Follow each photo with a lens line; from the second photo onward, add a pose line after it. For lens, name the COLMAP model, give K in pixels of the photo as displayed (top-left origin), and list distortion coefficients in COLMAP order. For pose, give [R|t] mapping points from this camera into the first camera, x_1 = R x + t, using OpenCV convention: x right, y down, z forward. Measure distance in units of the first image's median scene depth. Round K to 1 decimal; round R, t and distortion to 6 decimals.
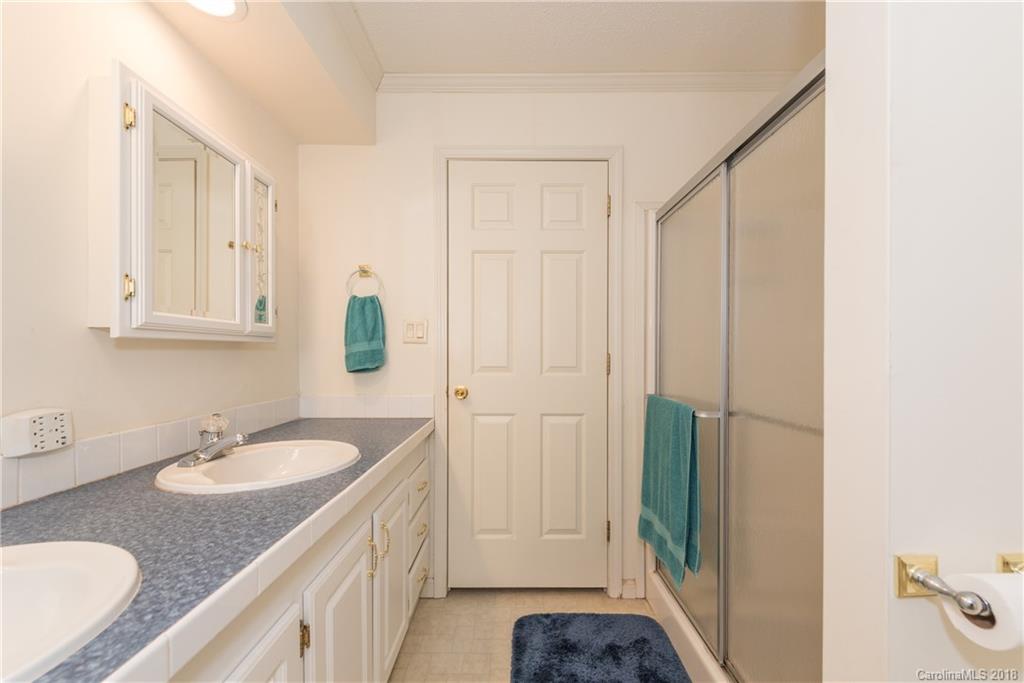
lens RADIAL K [[404.0, 0, 511.6], [0, 404.0, 349.5], [0, 0, 1]] dist [-0.003685, -0.000343]
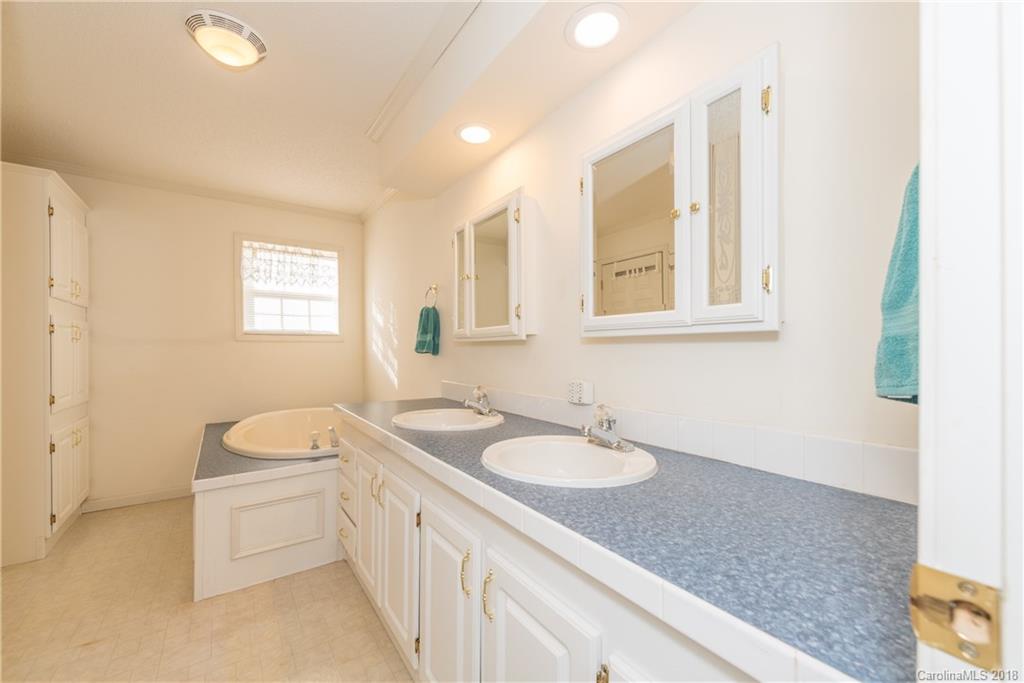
lens RADIAL K [[404.0, 0, 513.2], [0, 404.0, 346.3], [0, 0, 1]] dist [-0.003685, -0.000343]
pose [[-0.818745, -0.004949, -0.574136, 0.118309], [0.003263, 0.999907, -0.013273, 0.028029], [0.574148, -0.012741, -0.818652, 1.592084]]
